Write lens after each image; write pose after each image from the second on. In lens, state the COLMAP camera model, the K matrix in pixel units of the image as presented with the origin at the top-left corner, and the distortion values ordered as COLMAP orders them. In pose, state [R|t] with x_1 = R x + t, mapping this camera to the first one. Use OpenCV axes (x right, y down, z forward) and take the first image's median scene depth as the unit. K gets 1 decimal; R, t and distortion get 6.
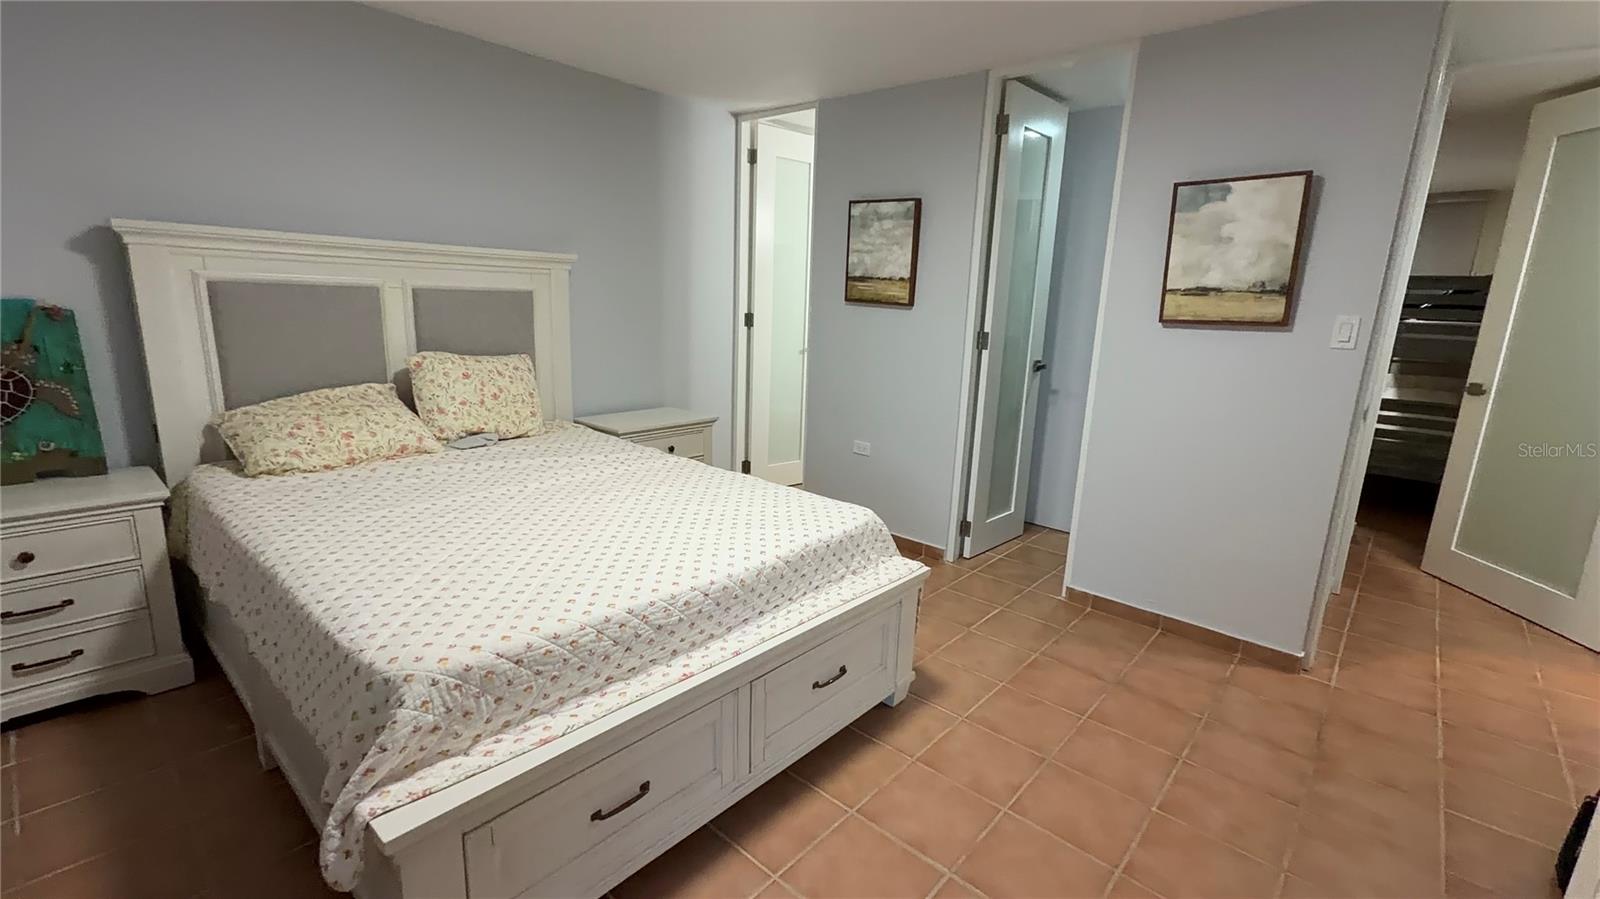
lens RADIAL K [[697.8, 0, 800.4], [0, 697.8, 452.6], [0, 0, 1]] dist [-0.002078, 0.005580]
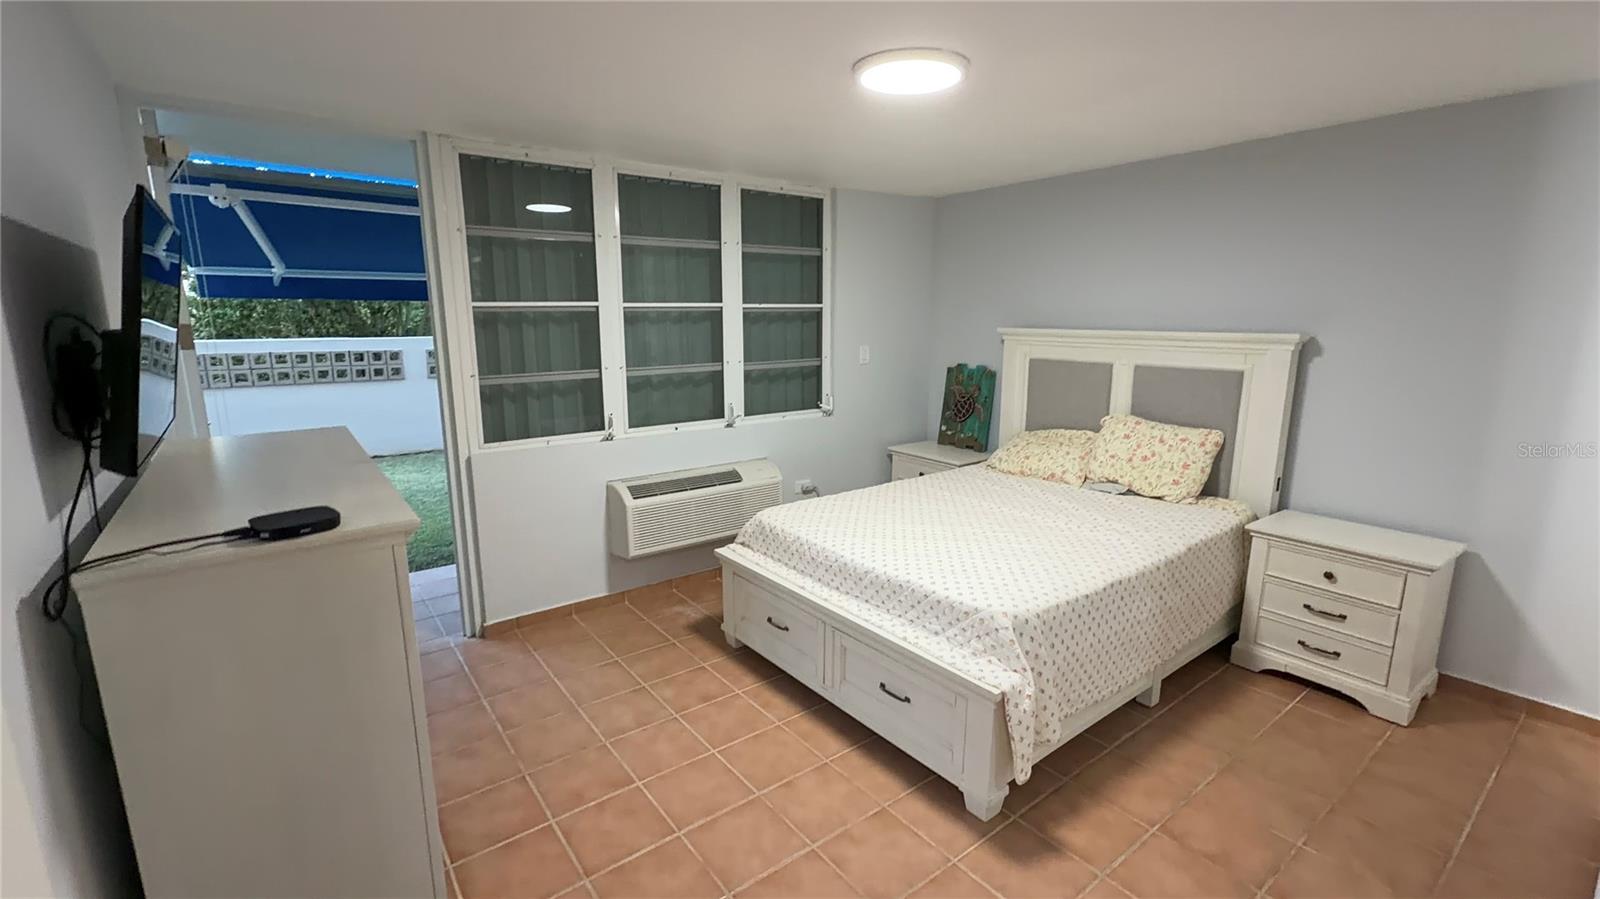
lens RADIAL K [[697.8, 0, 800.7], [0, 697.8, 448.9], [0, 0, 1]] dist [-0.002078, 0.005580]
pose [[-0.180024, 0.154308, -0.971484, 1.167449], [-0.225094, 0.954951, 0.193394, -0.279734], [0.957562, 0.253490, -0.137181, 0.880135]]
